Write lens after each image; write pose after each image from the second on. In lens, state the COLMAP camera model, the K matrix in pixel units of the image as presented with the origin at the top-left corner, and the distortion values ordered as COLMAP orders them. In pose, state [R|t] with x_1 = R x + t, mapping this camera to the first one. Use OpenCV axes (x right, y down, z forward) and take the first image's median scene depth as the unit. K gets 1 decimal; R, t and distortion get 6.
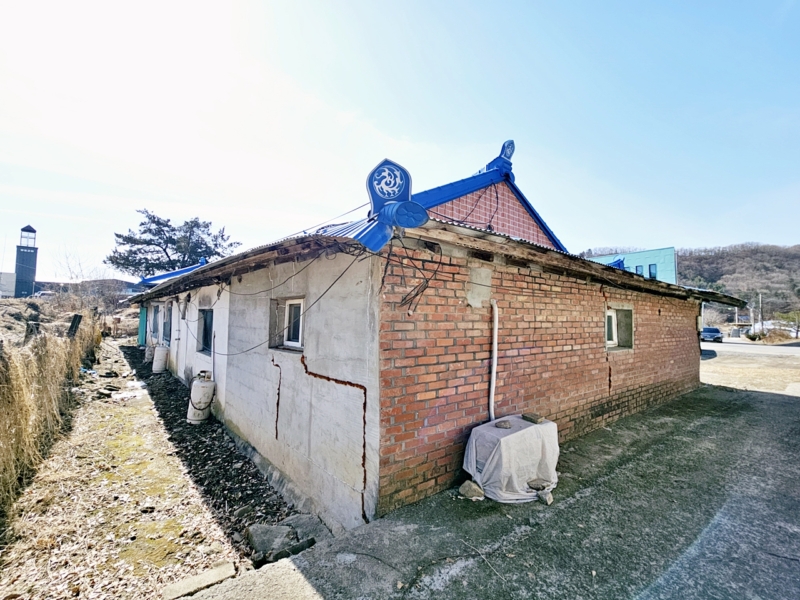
lens RADIAL K [[325.1, 0, 400.3], [0, 325.1, 301.1], [0, 0, 1]] dist [-0.000279, 0.000492]
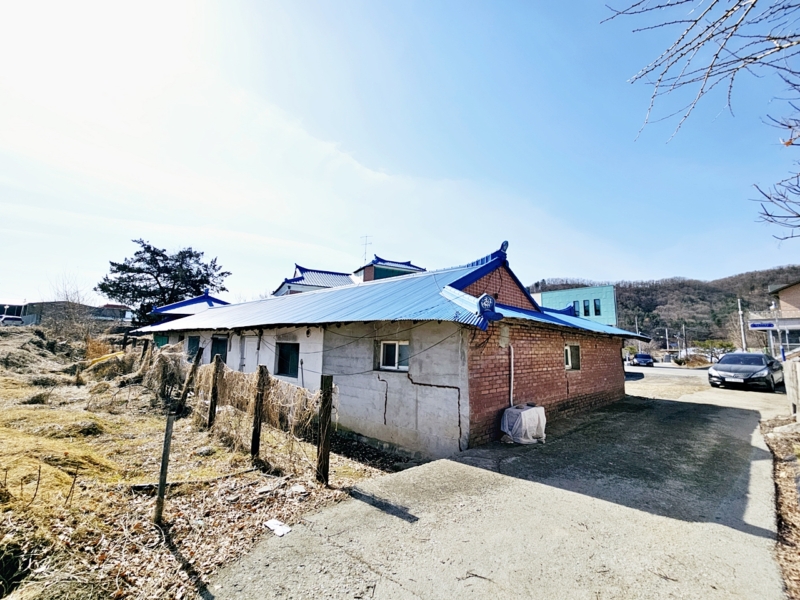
lens RADIAL K [[325.1, 0, 400.2], [0, 325.1, 301.6], [0, 0, 1]] dist [-0.000279, 0.000492]
pose [[0.993871, 0.017601, 0.109139, -0.409632], [-0.009279, 0.997042, -0.076302, -0.069707], [-0.110159, 0.074822, 0.991094, -0.604441]]
